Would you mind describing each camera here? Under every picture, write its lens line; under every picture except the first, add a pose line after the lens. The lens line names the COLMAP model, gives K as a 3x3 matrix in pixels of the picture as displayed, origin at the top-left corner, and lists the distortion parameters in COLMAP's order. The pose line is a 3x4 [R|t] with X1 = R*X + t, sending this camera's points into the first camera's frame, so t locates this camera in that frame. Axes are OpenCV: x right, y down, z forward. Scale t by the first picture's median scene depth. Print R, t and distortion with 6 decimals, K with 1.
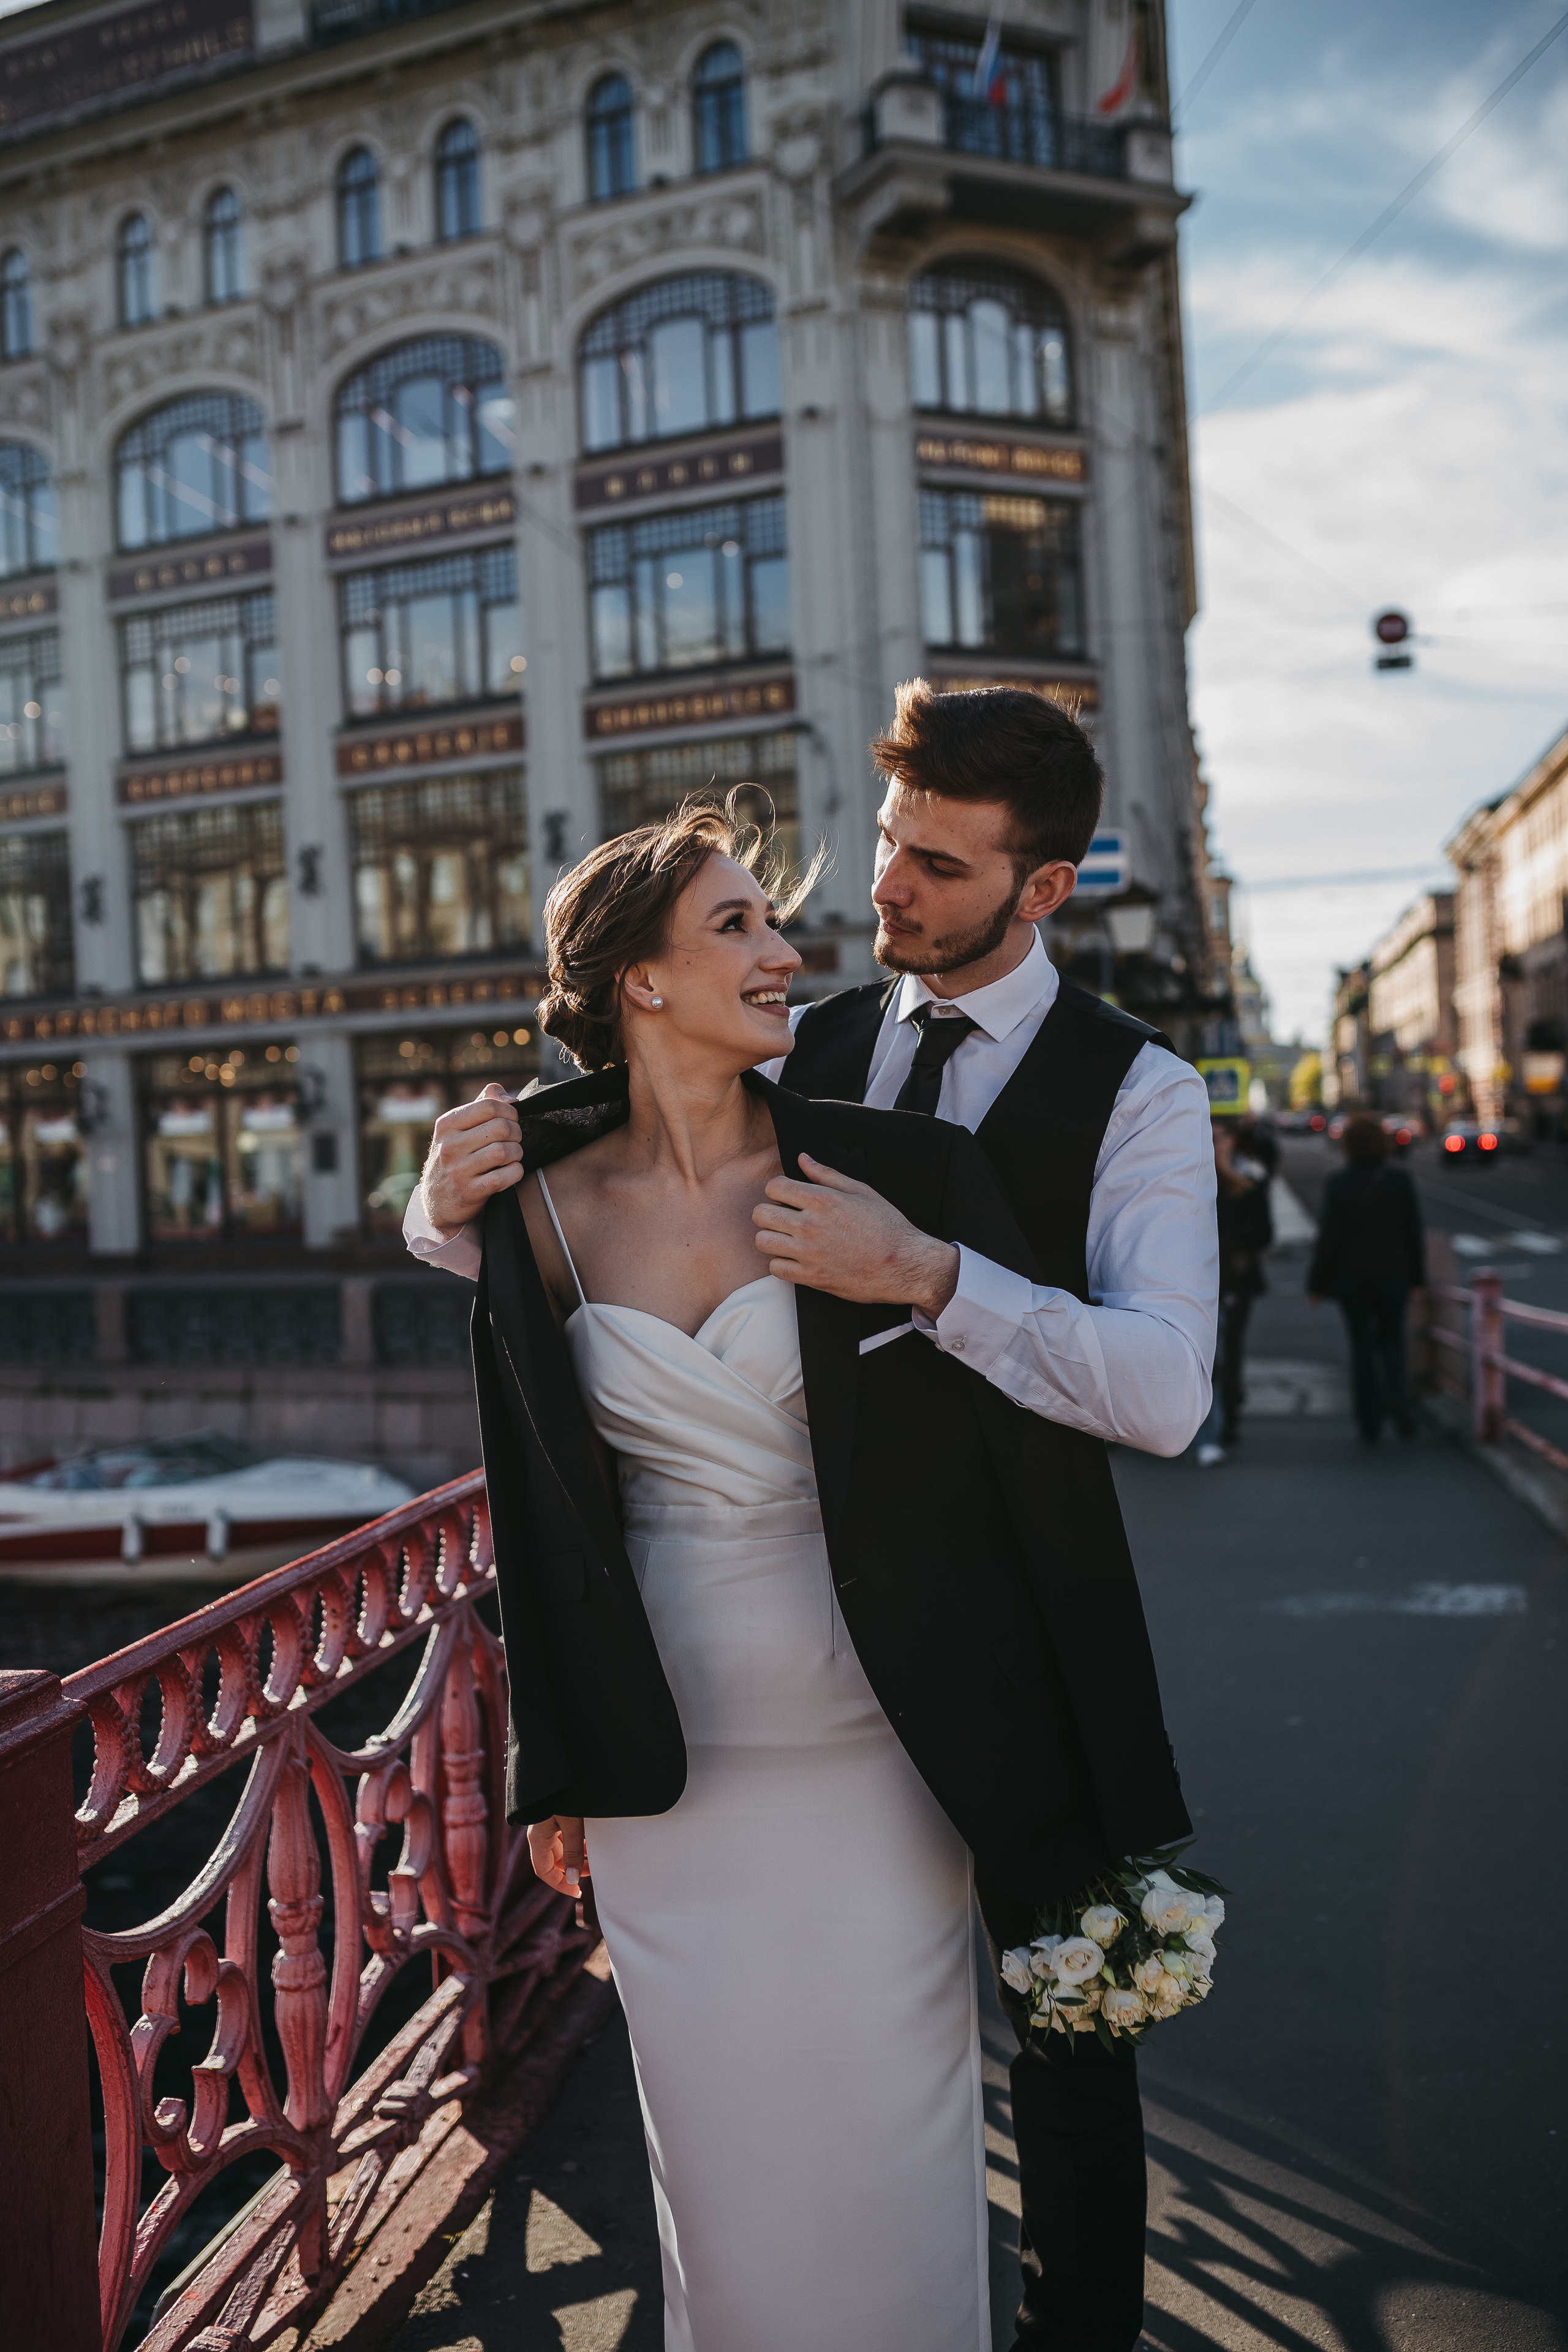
lens RADIAL K [[2237.8, 0, 784.0], [0, 2237.8, 1176.0], [0, 0, 1]] dist [-0.053255, 0.059711]
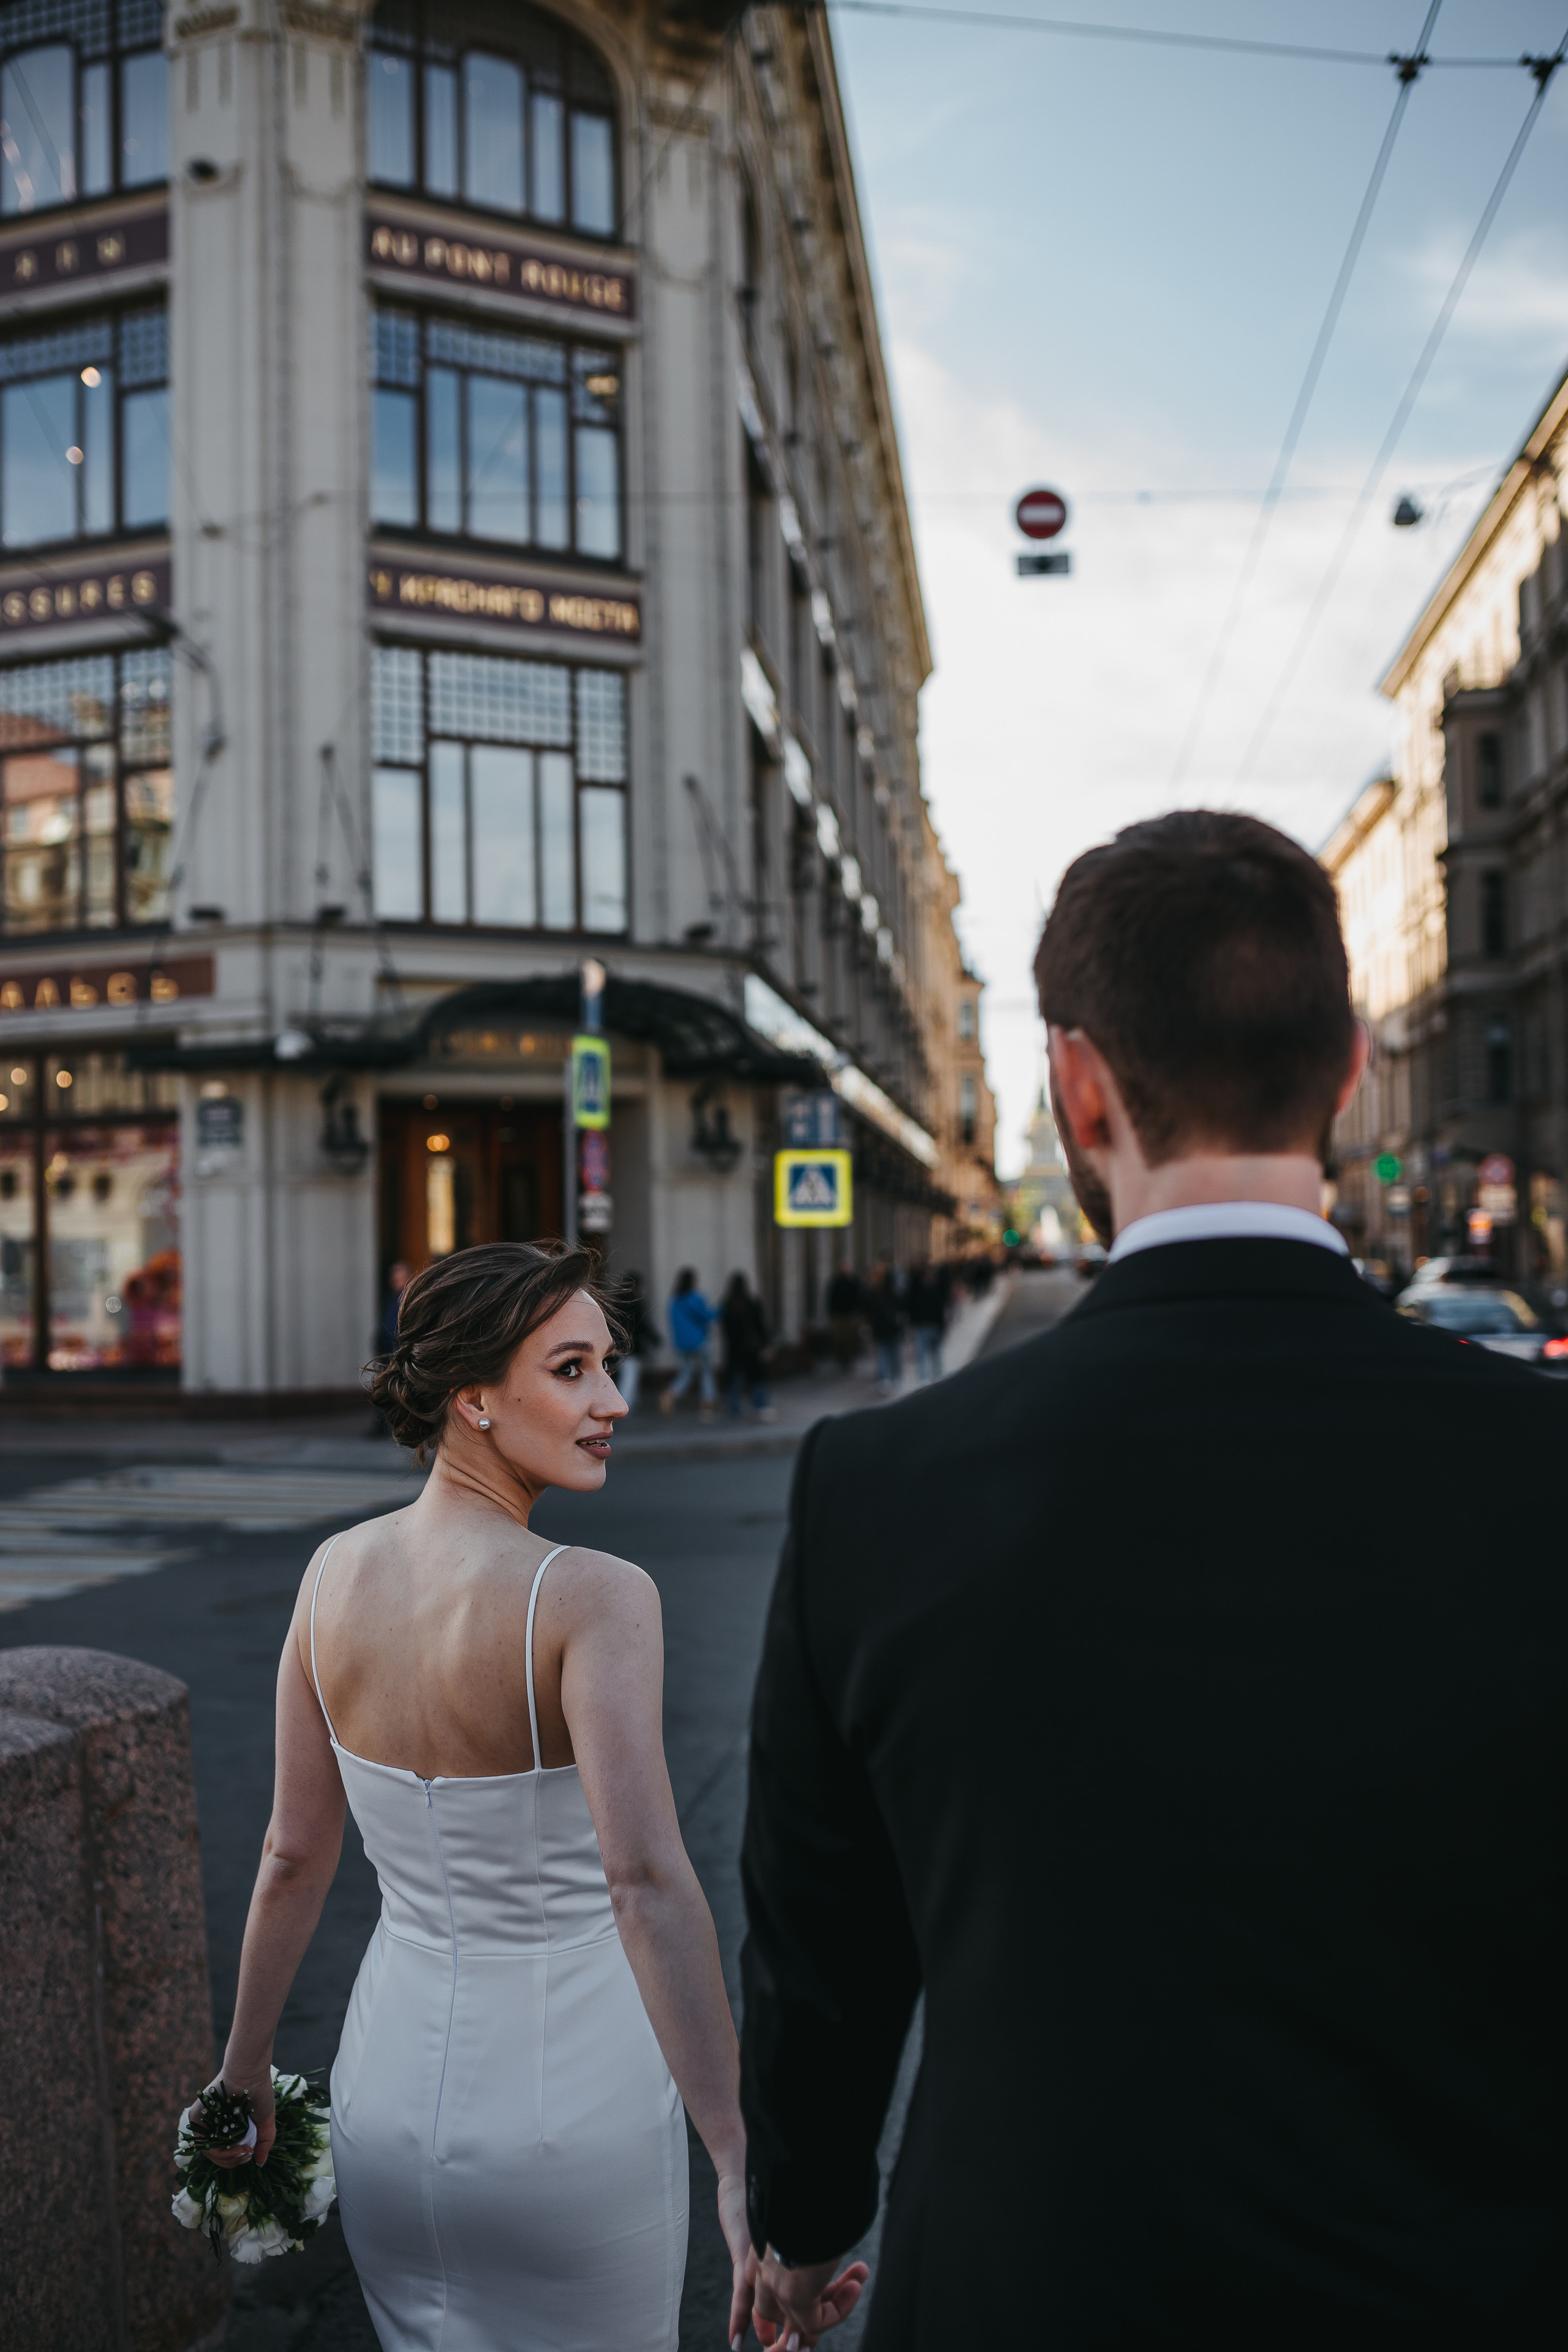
lens RADIAL K [[2237.8, 0, 784.0], [0, 2237.8, 1176.0], [0, 0, 1]] dist [-0.053255, 0.059711]
pose [[0.995940, 0.028938, 0.085238, 0.132511], [-0.024180, 0.998119, -0.056336, -0.004374], [-0.086708, 0.054046, 0.994767, 0.316847]]
